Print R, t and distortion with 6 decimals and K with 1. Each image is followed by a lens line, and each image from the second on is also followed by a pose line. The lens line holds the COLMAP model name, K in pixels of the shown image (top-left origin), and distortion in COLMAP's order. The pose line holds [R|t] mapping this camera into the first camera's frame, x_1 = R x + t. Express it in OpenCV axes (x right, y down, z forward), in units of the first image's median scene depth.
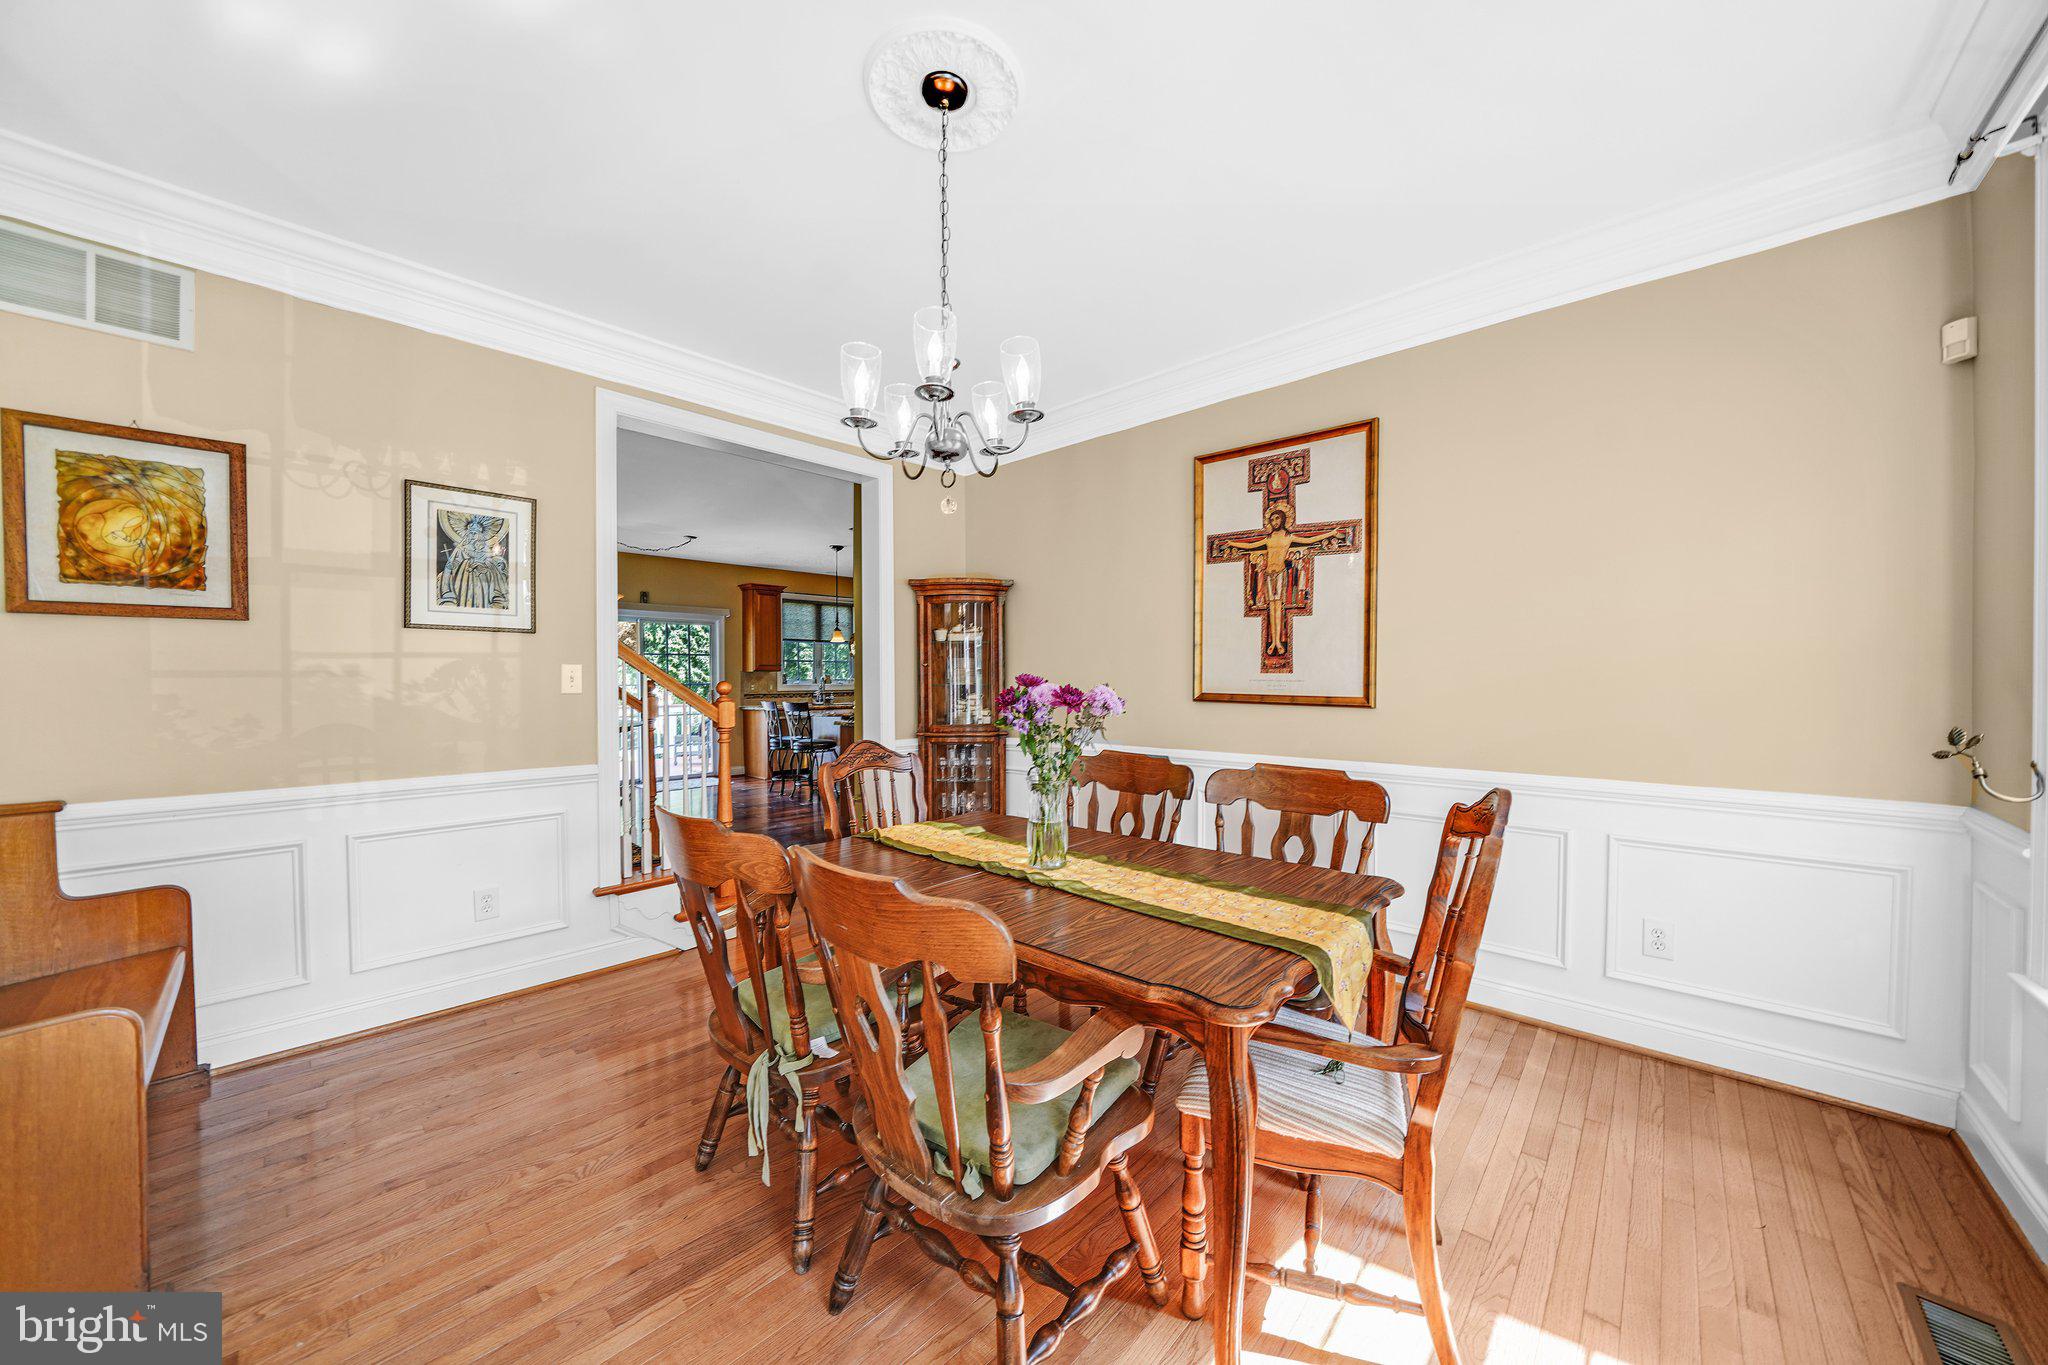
lens RADIAL K [[703.5, 0, 1022.9], [0, 703.5, 687.7], [0, 0, 1]] dist [-0.015438, 0.000041]
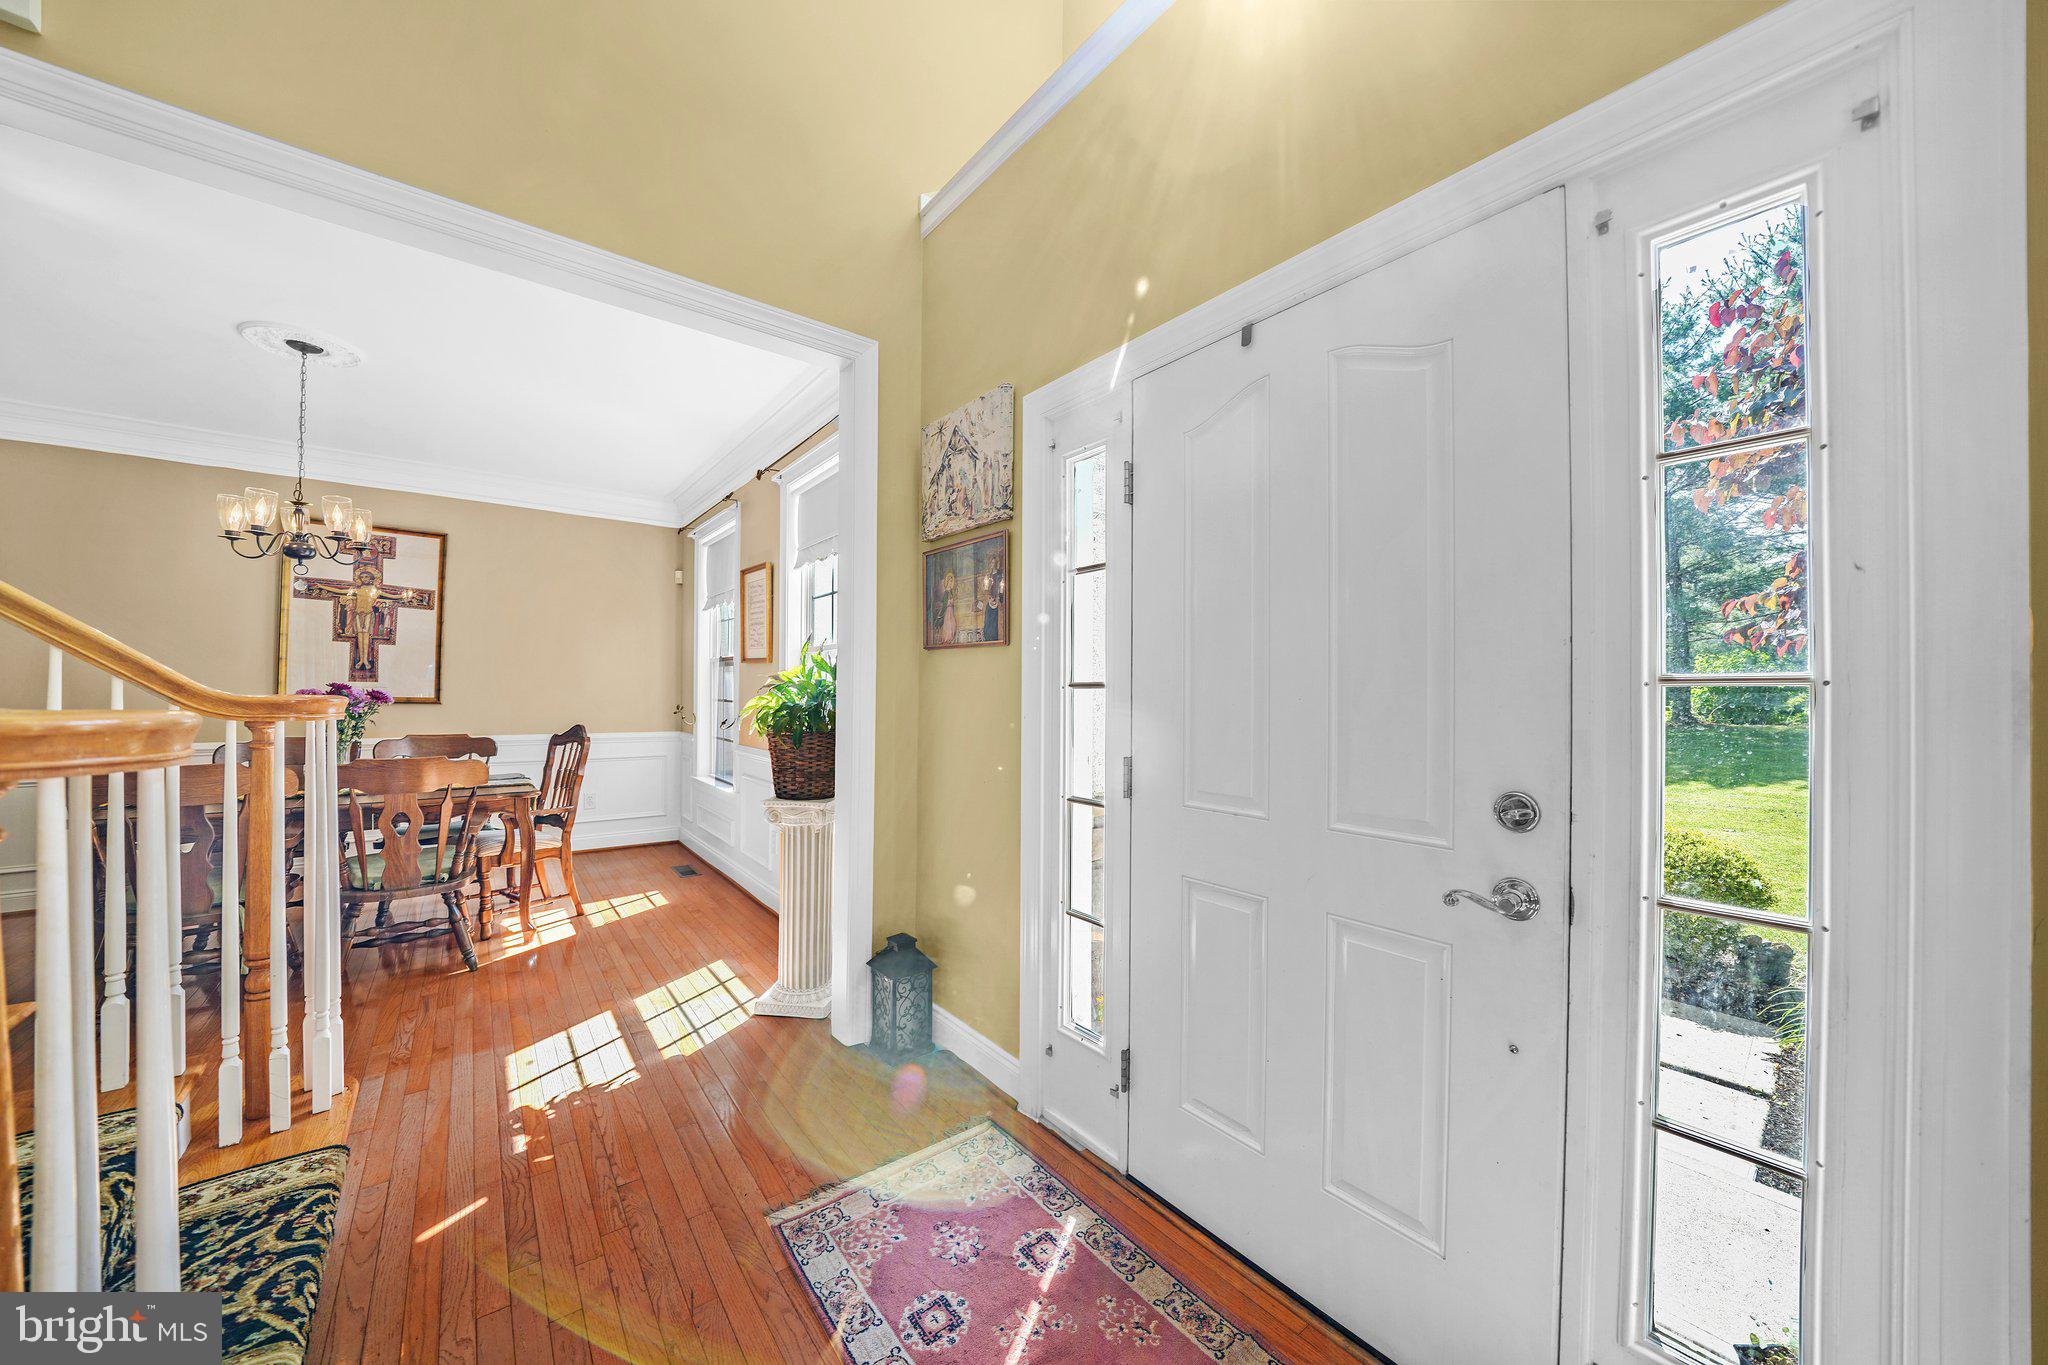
lens RADIAL K [[703.5, 0, 1029.2], [0, 703.5, 690.3], [0, 0, 1]] dist [-0.015438, 0.000041]
pose [[0.140592, 0.009509, 0.990022, -0.910709], [0.002718, 0.999946, -0.009991, 0.015689], [-0.990064, 0.004096, 0.140559, -0.601871]]
